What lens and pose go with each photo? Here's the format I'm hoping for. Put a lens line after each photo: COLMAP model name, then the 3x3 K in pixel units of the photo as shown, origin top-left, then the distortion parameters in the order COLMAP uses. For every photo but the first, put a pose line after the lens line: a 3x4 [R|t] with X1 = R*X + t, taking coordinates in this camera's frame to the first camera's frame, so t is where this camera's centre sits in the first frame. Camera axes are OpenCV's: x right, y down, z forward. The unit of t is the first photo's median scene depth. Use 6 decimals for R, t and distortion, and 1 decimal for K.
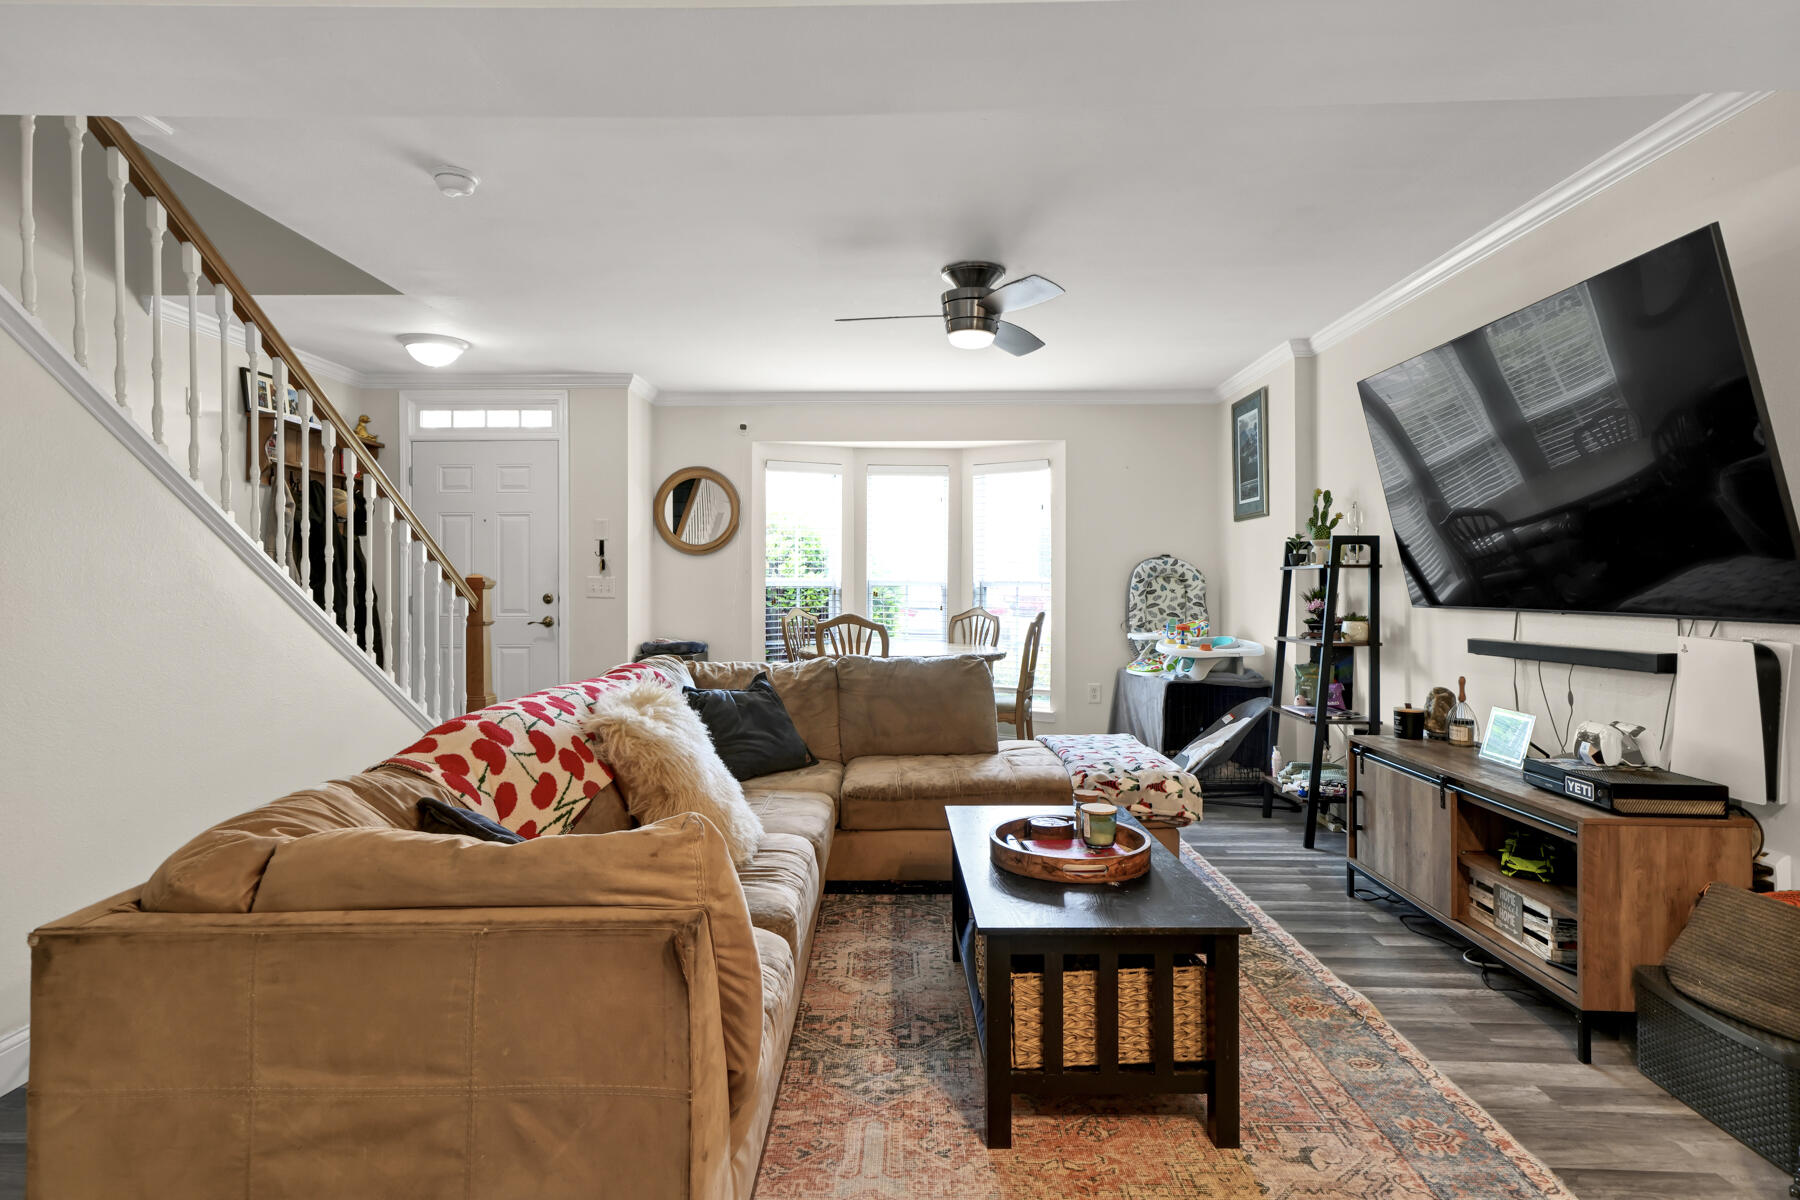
lens RADIAL K [[882.5, 0, 898.9], [0, 882.5, 595.2], [0, 0, 1]] dist [0.000318, 0.000022]
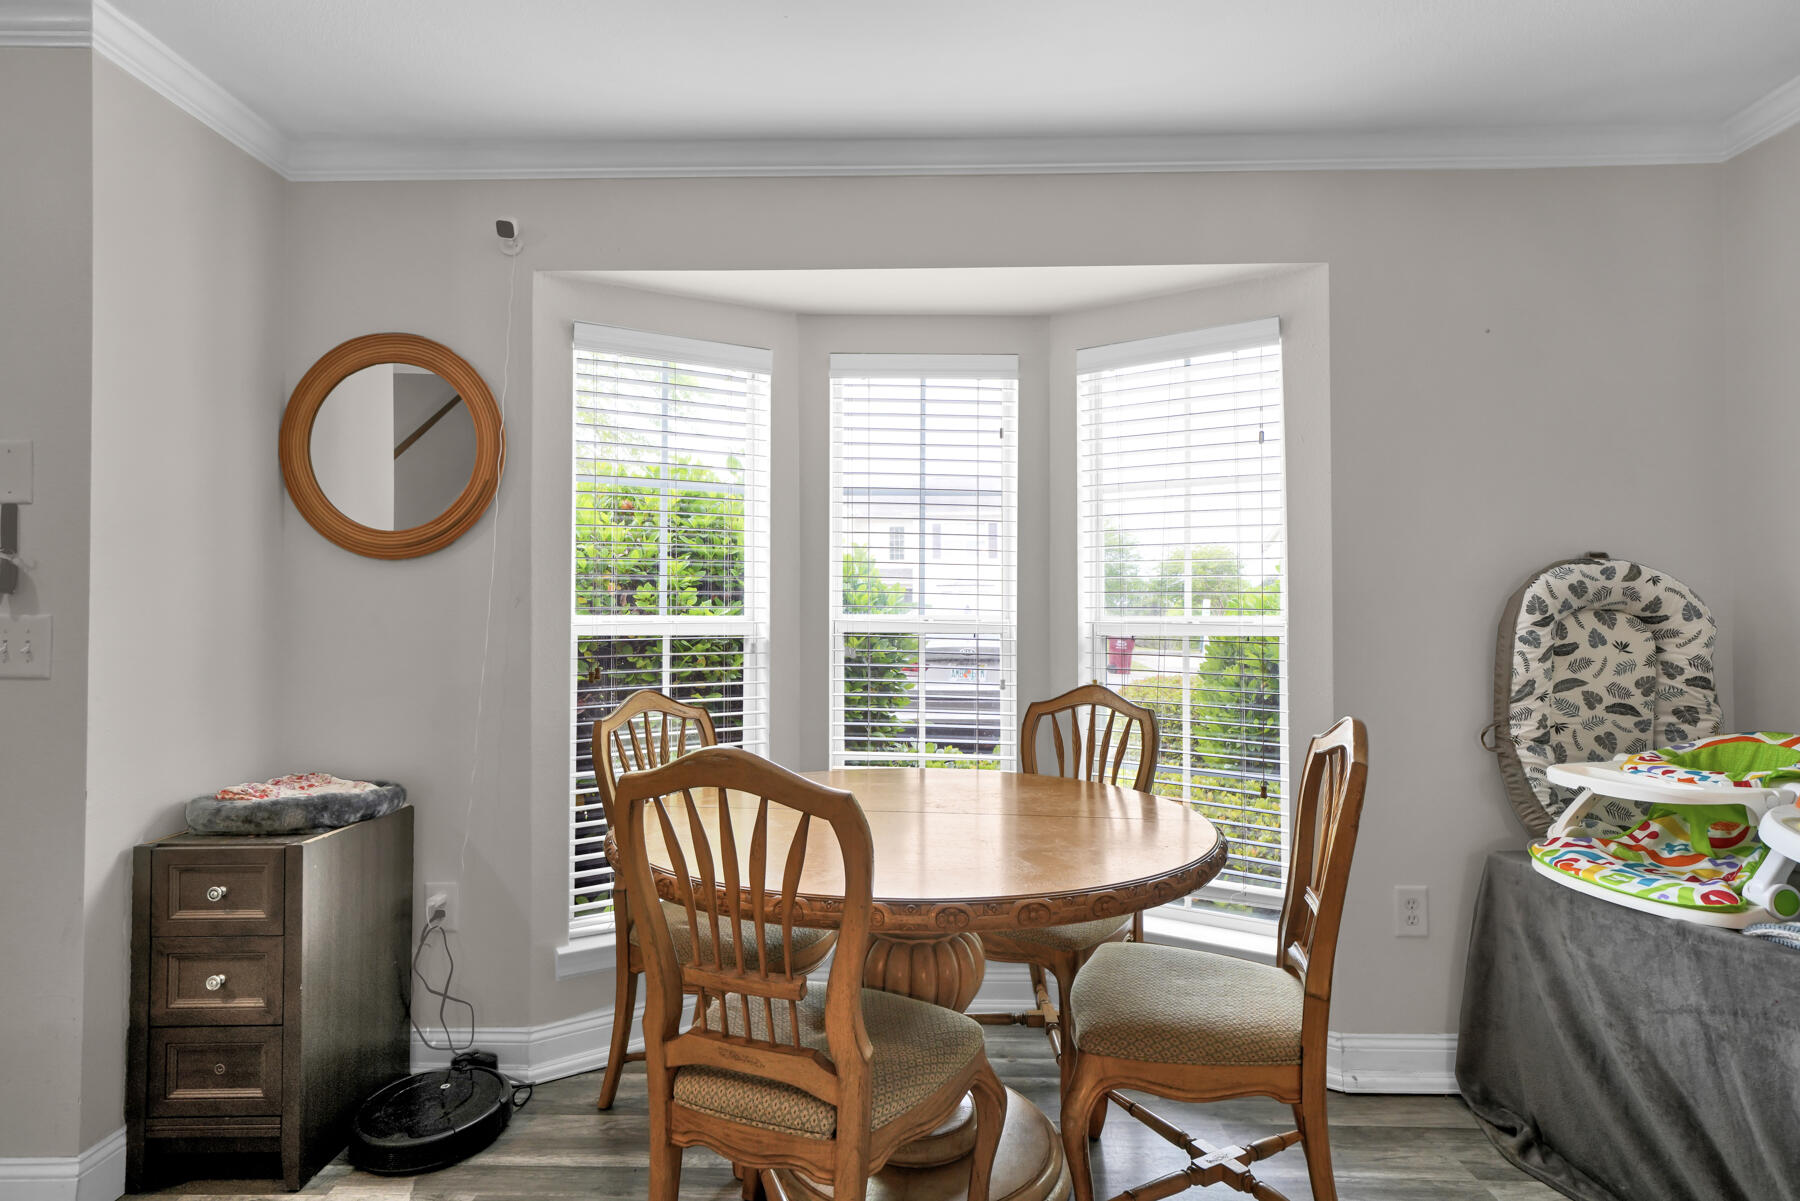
lens RADIAL K [[882.5, 0, 903.6], [0, 882.5, 603.8], [0, 0, 1]] dist [0.000318, 0.000022]
pose [[0.999990, -0.004455, -0.000837, -0.000348], [0.004431, 0.999633, -0.026718, -0.014628], [0.000955, 0.026714, 0.999643, 0.616944]]
